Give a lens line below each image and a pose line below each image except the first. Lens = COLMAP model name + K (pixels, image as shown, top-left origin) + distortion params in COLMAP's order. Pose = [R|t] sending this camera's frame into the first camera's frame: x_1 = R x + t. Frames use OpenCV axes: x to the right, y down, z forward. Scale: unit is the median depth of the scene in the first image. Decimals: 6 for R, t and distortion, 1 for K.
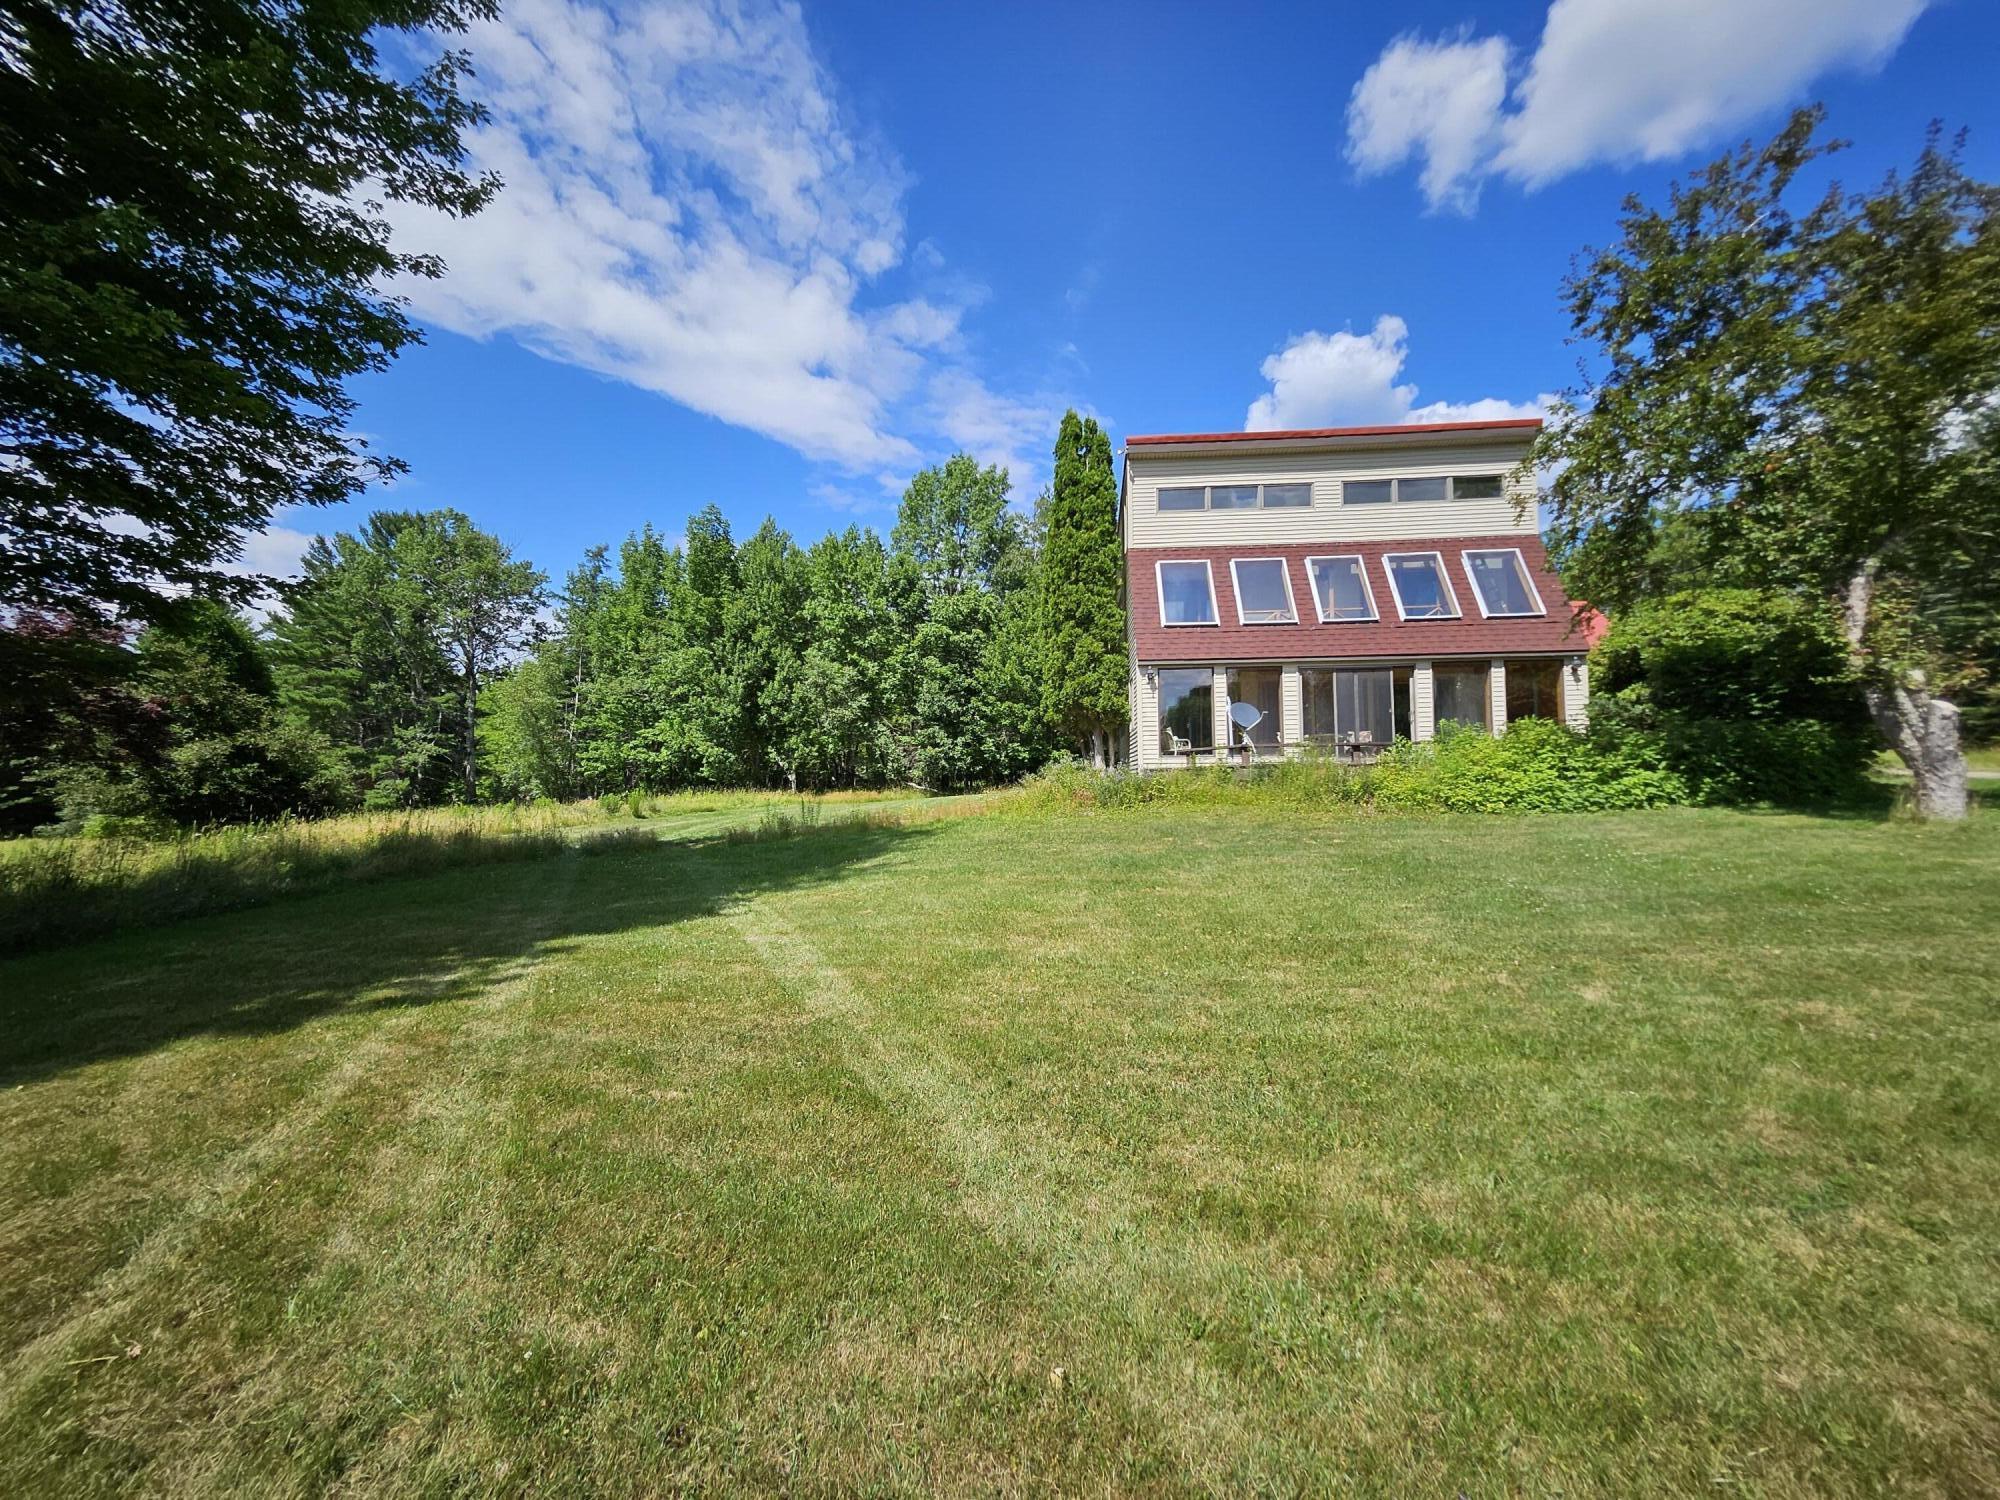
lens RADIAL K [[825.8, 0, 954.9], [0, 825.8, 741.9], [0, 0, 1]] dist [-0.001166, -0.000109]
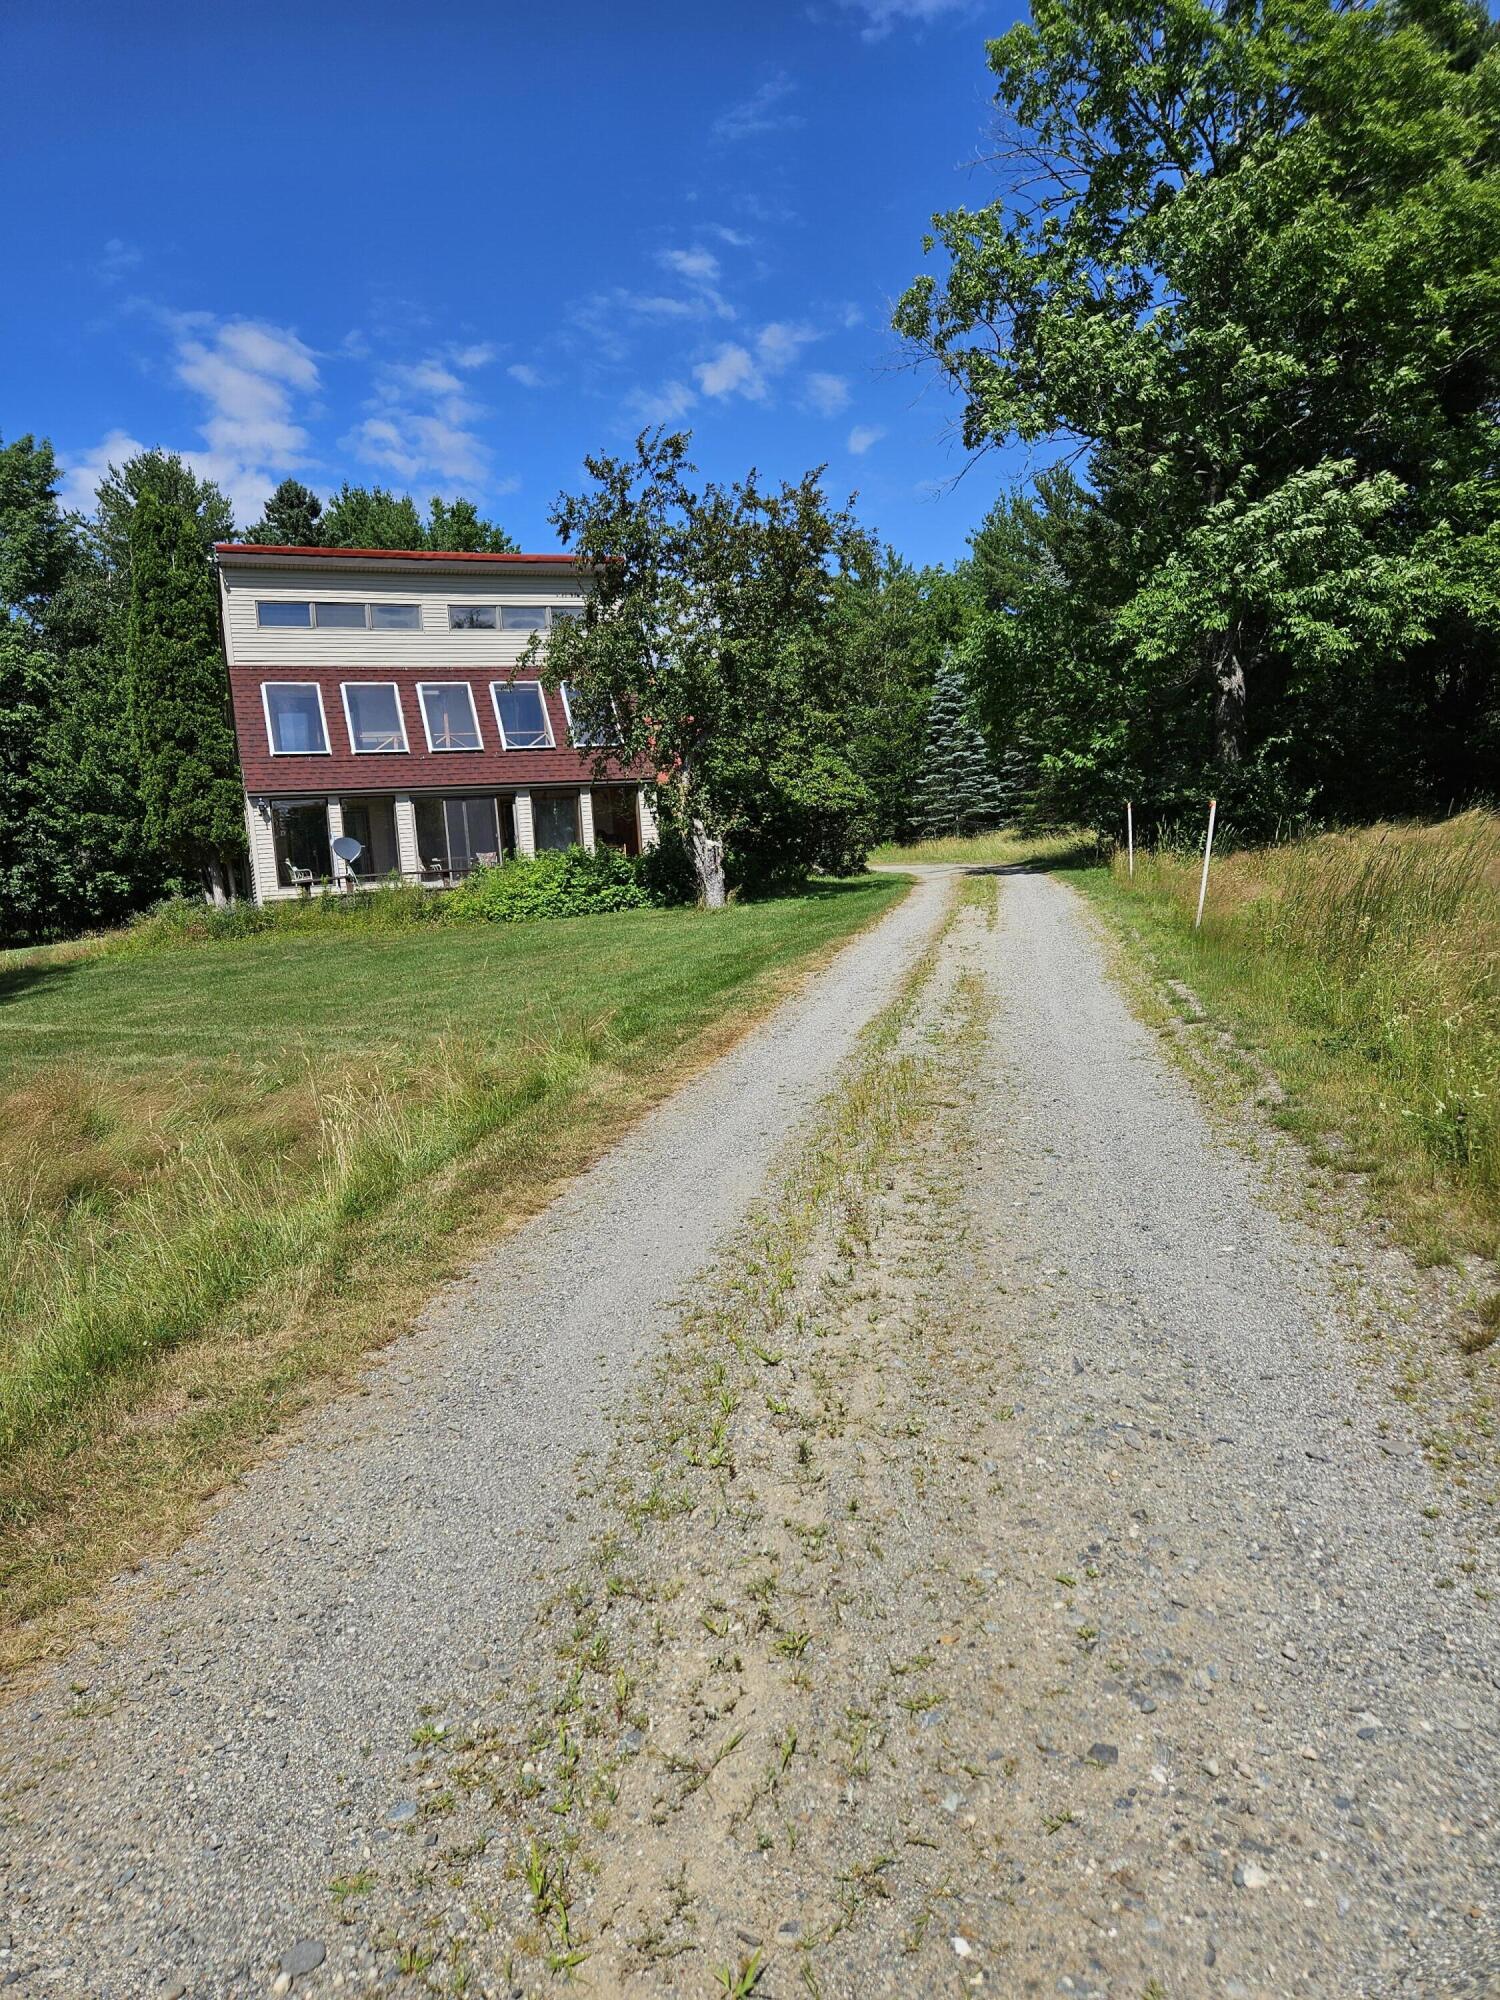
lens RADIAL K [[1330.4, 0, 750.0], [0, 1330.4, 1000.0], [0, 0, 1]] dist [0.064559, -0.047630]
pose [[0.865577, -0.092243, 0.492208, -0.064797], [0.035890, 0.991788, 0.122752, -0.024246], [-0.499489, -0.088586, 0.861779, -0.640208]]
